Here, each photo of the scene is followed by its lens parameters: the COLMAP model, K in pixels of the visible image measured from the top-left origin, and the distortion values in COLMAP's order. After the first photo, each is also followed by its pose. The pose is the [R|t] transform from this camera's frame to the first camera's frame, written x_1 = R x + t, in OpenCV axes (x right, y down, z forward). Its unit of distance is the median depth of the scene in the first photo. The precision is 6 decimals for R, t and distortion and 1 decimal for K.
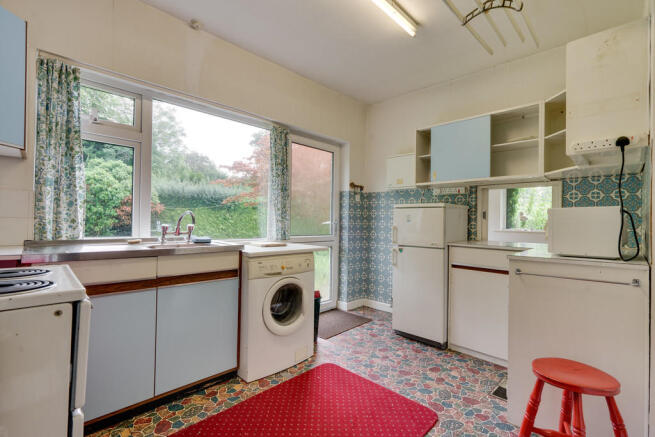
lens RADIAL K [[296.7, 0, 326.2], [0, 296.7, 219.1], [0, 0, 1]] dist [0.004404, 0.000245]
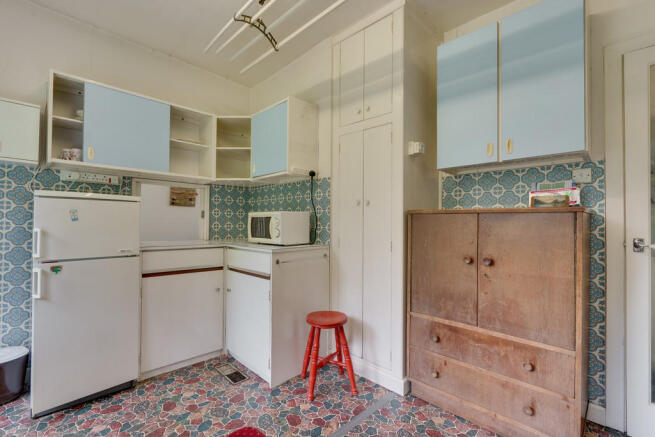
lens RADIAL K [[296.7, 0, 326.2], [0, 296.7, 220.5], [0, 0, 1]] dist [0.004404, 0.000245]
pose [[-0.003960, -0.006346, 0.999972, -0.413381], [-0.014175, 0.999880, 0.006290, -0.004427], [-0.999892, -0.014150, -0.004050, 0.560901]]
